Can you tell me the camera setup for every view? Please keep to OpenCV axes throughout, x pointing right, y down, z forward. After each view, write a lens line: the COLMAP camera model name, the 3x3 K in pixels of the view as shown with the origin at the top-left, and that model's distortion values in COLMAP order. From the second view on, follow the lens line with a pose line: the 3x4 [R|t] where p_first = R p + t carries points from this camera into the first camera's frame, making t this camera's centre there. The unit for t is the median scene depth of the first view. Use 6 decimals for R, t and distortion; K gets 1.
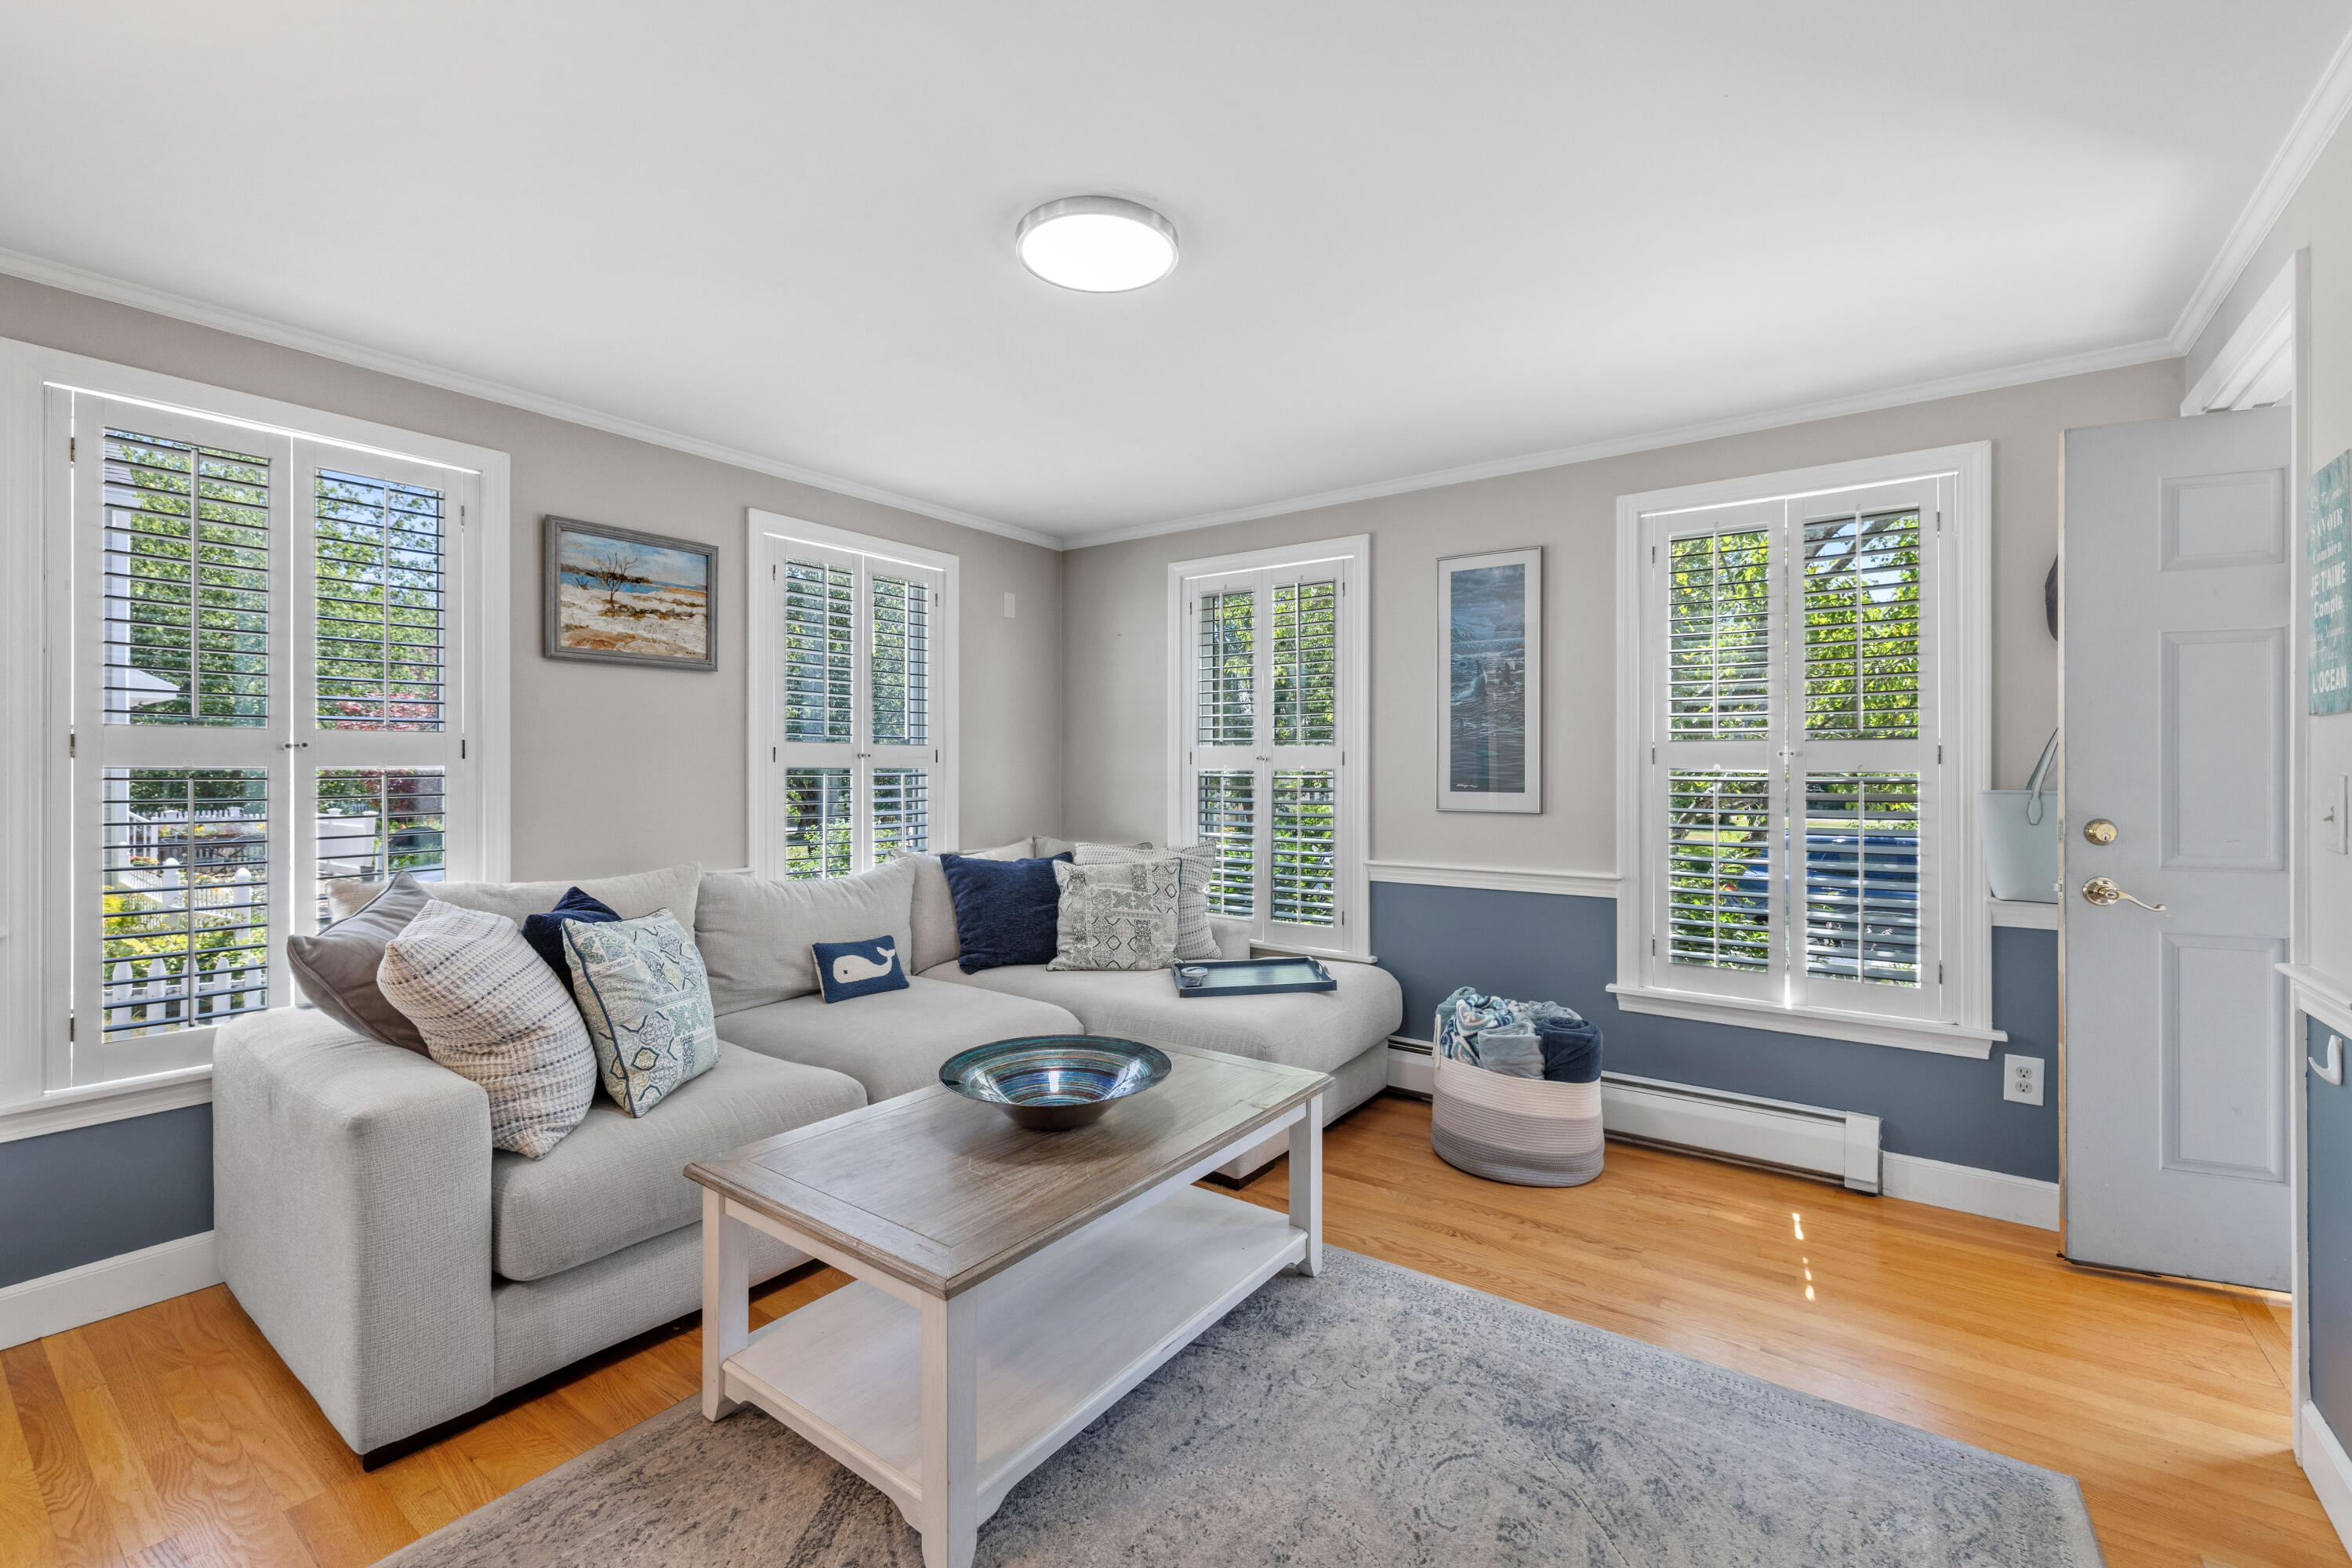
lens RADIAL K [[976.3, 0, 1167.3], [0, 976.3, 769.1], [0, 0, 1]] dist [-0.003473, 0.000554]
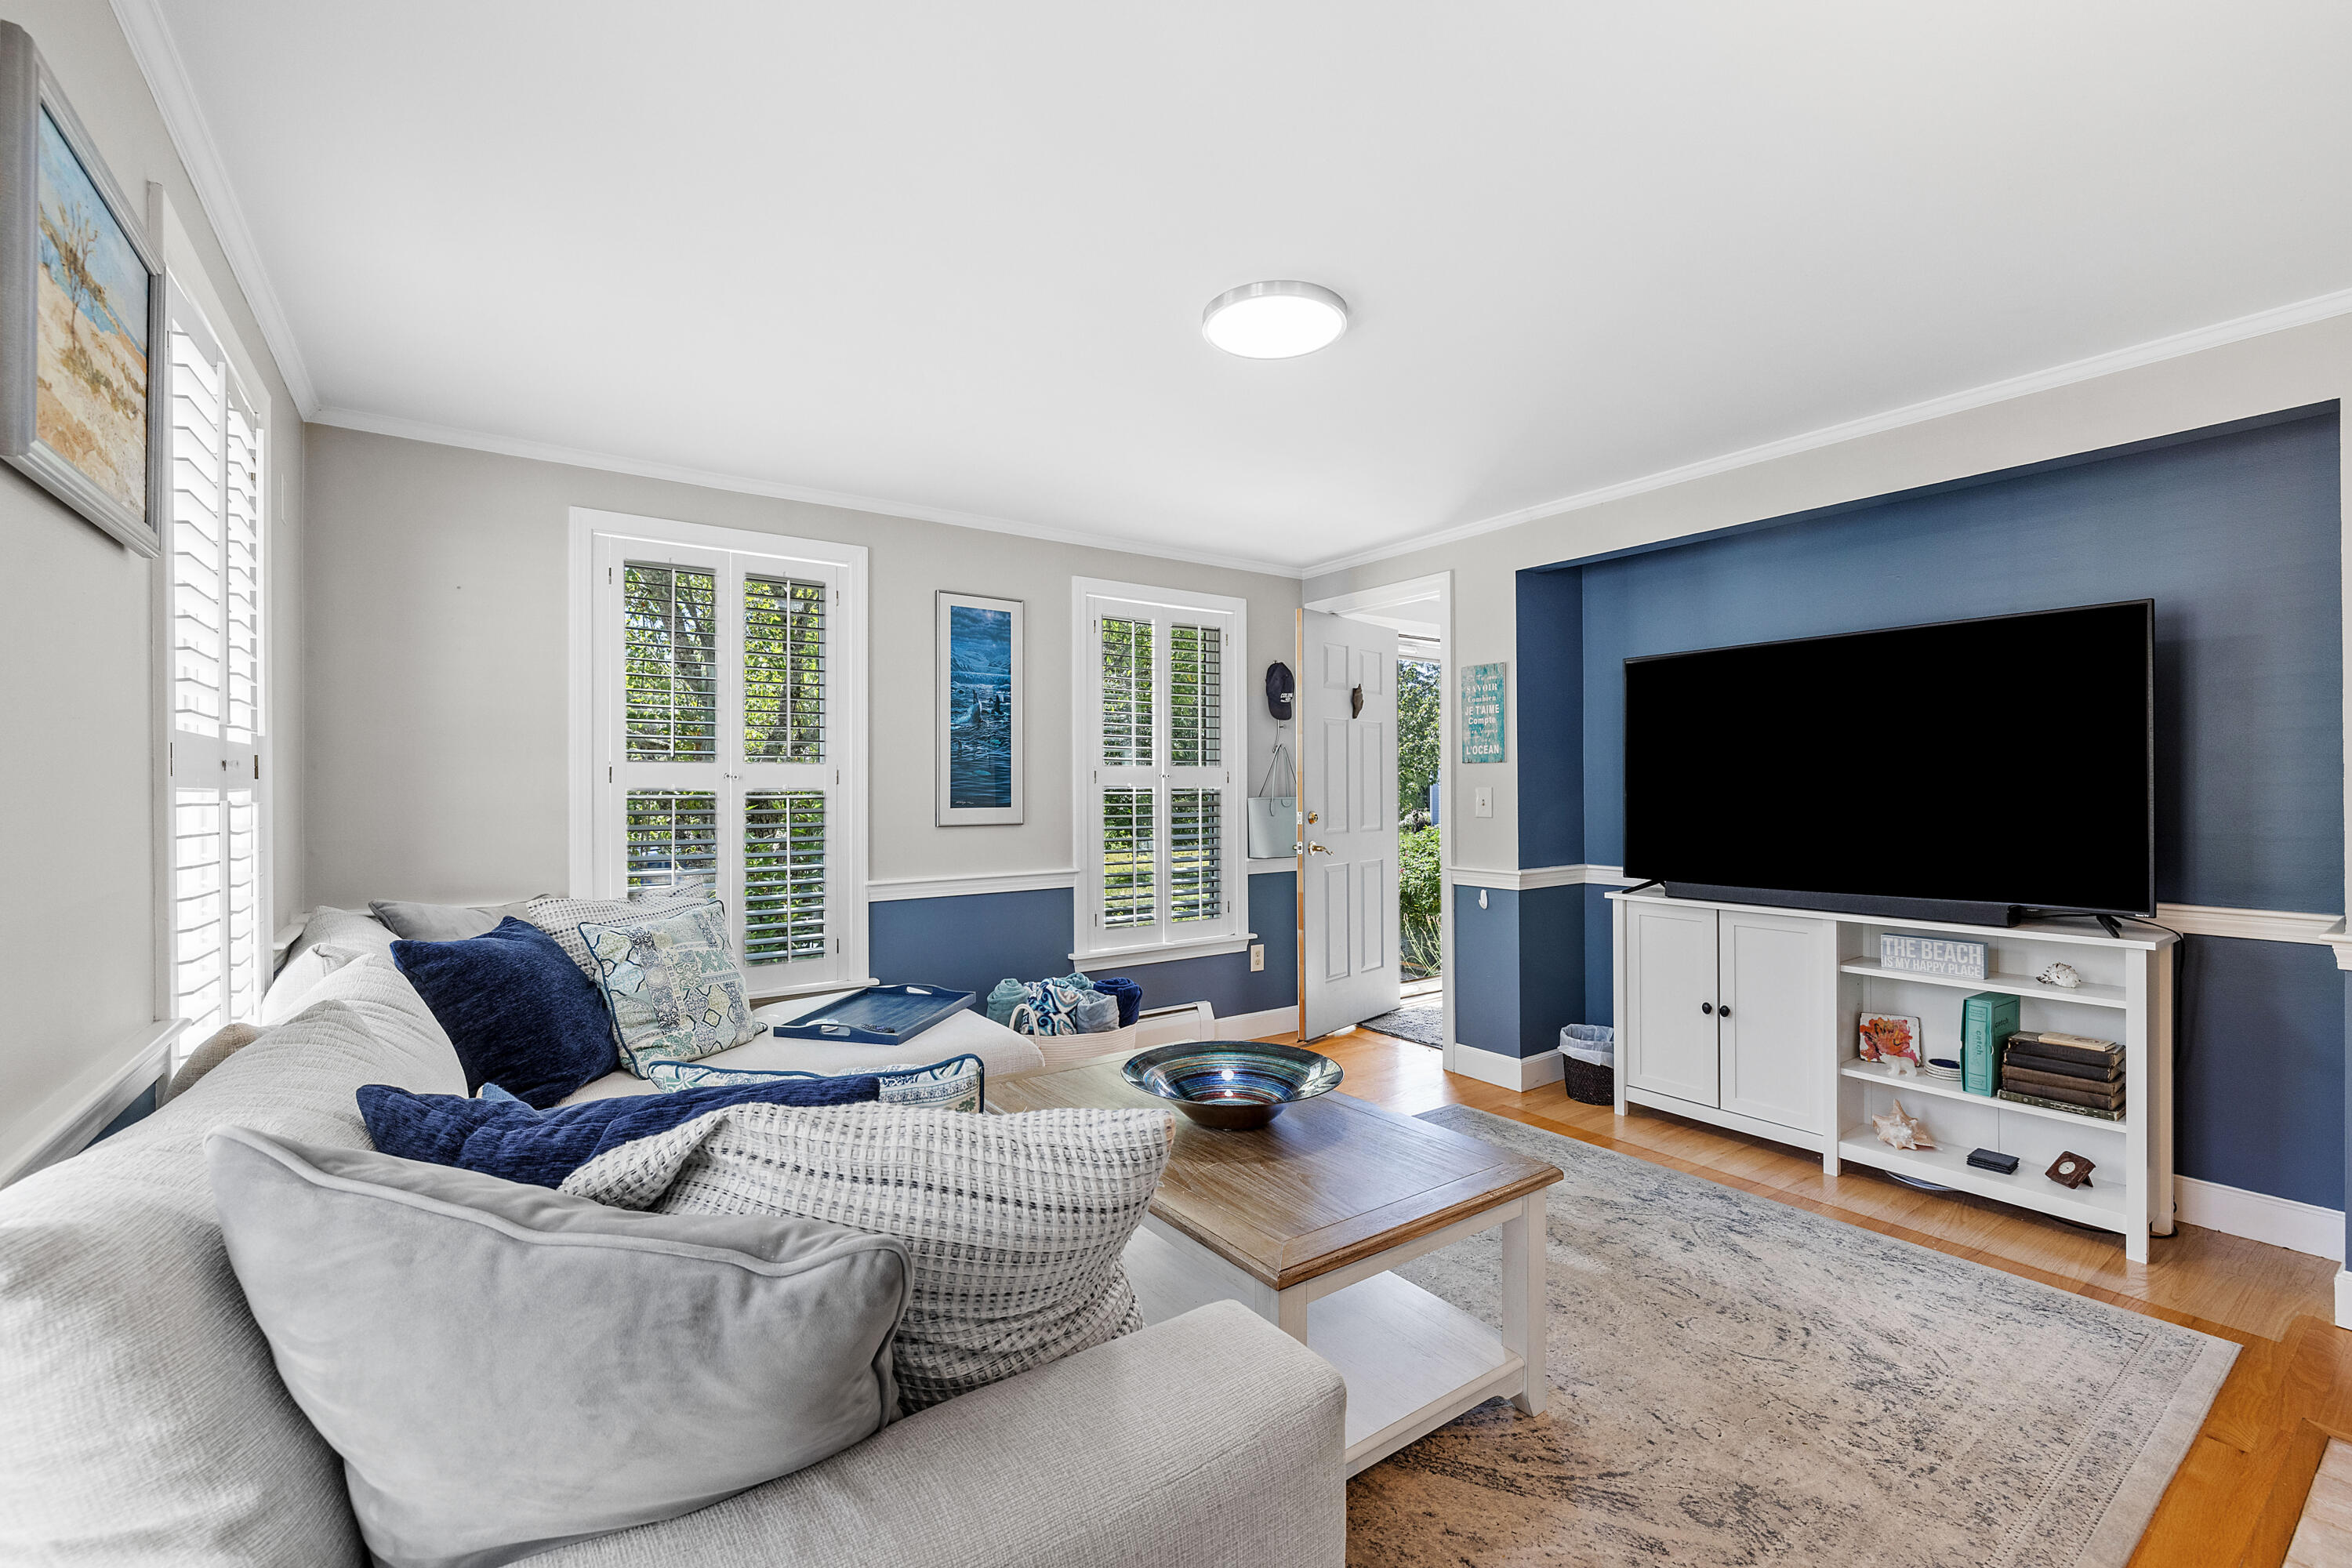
lens RADIAL K [[976.3, 0, 1159.6], [0, 976.3, 788.4], [0, 0, 1]] dist [-0.003473, 0.000554]
pose [[0.328673, -0.004911, 0.944431, -0.671635], [0.002522, 0.999987, 0.004322, -0.003131], [-0.944440, 0.000961, 0.328681, 0.433506]]
